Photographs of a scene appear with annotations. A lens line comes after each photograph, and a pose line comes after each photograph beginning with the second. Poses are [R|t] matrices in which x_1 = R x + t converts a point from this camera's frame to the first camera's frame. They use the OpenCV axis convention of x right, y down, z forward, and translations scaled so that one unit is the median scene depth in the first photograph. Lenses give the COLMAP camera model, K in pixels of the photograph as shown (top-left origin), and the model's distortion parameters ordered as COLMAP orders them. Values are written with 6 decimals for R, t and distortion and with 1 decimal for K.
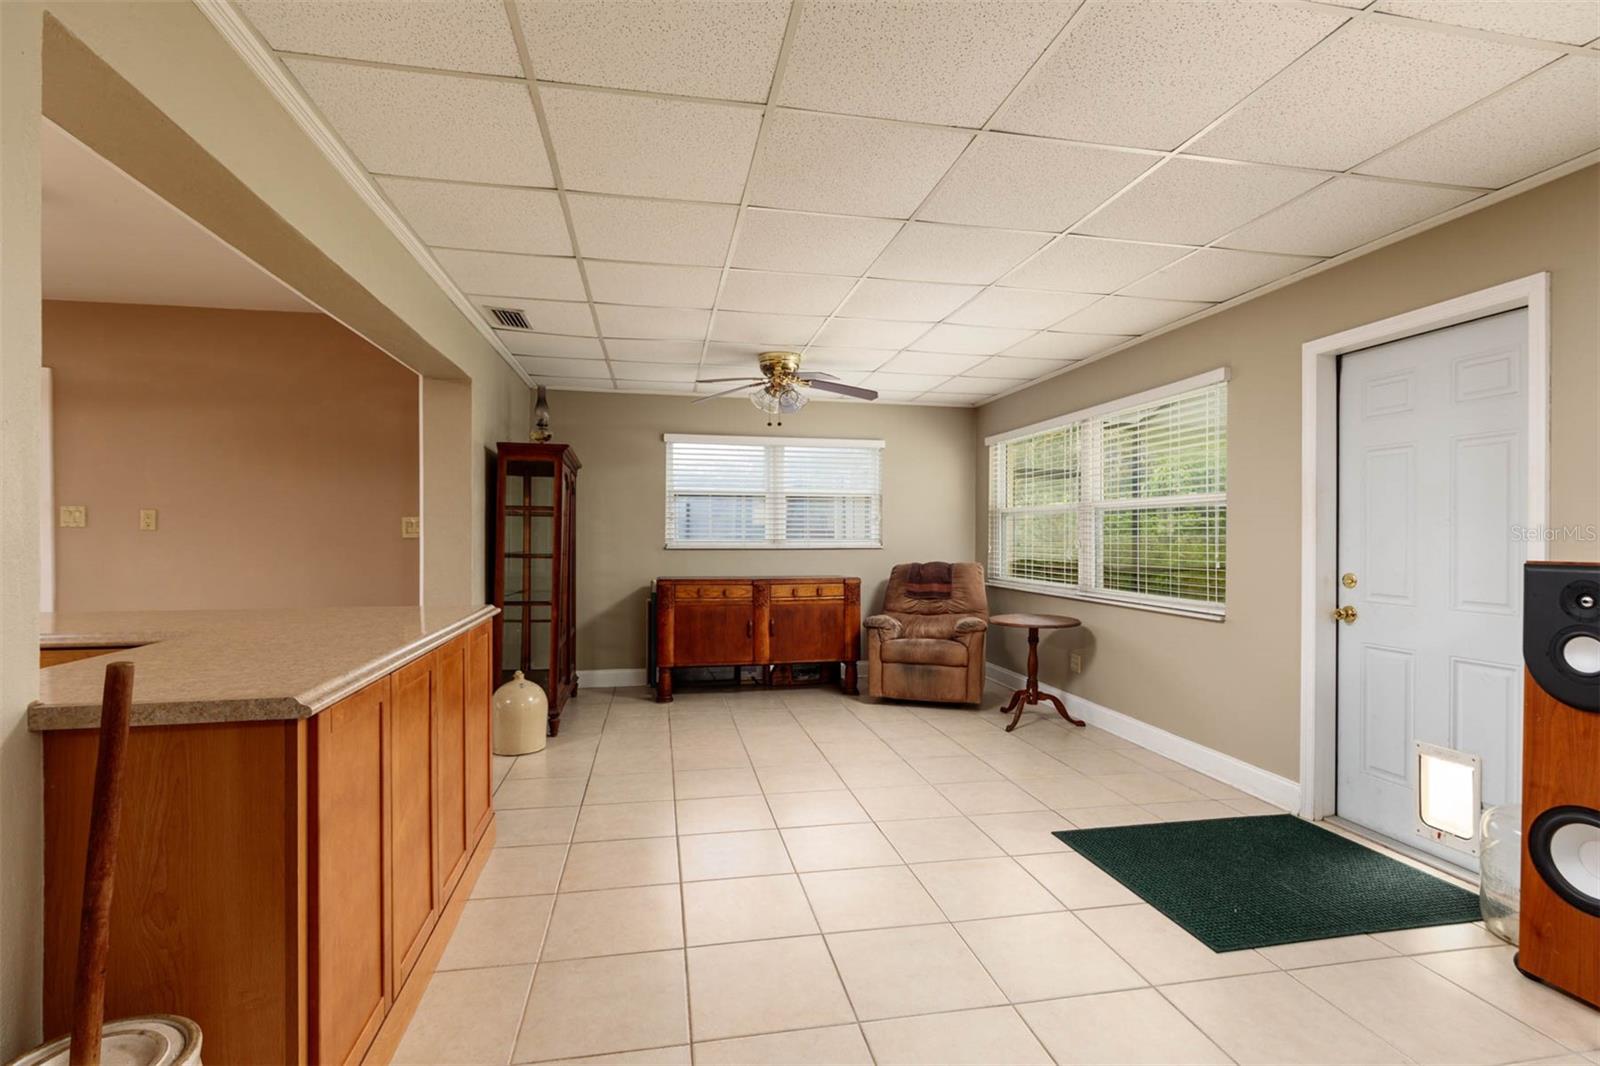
lens RADIAL K [[749.2, 0, 790.9], [0, 749.2, 537.1], [0, 0, 1]] dist [0.001013, -0.000062]
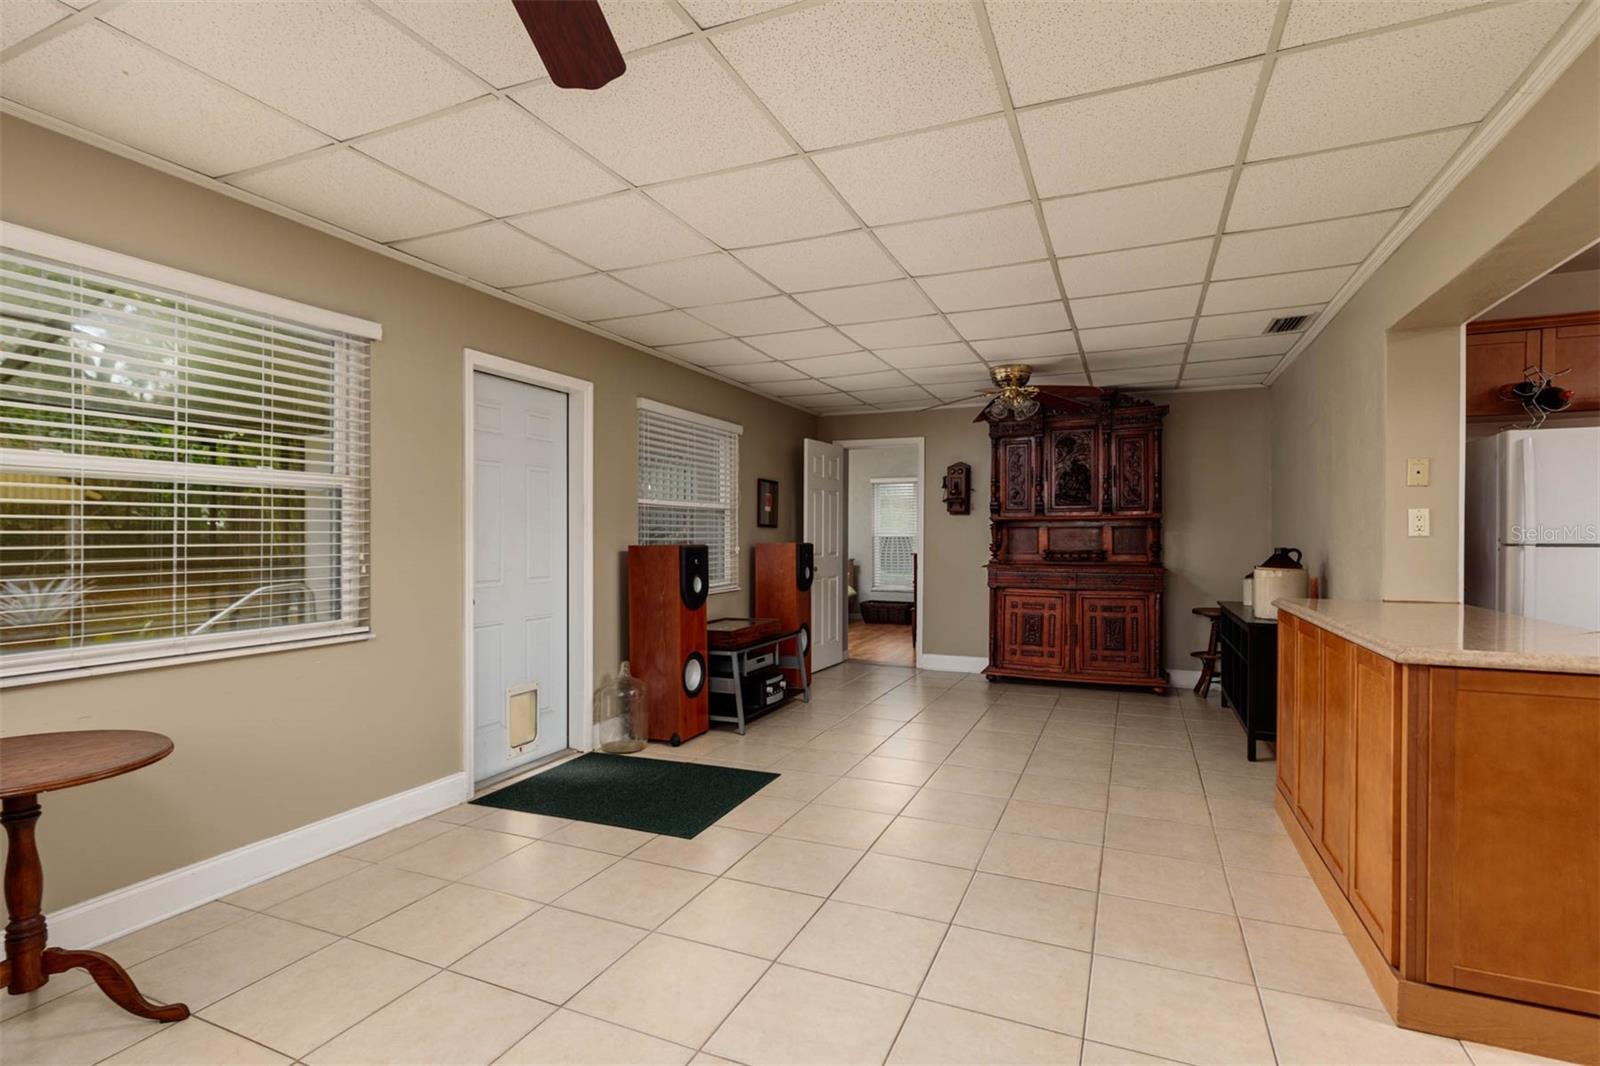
lens RADIAL K [[779.1, 0, 796.7], [0, 779.1, 537.7], [0, 0, 1]] dist [-0.004034, -0.000605]
pose [[-0.833576, -0.007885, 0.552349, -0.322574], [-0.003426, 0.999953, 0.009104, -0.005992], [-0.552394, 0.005697, -0.833564, 1.767192]]
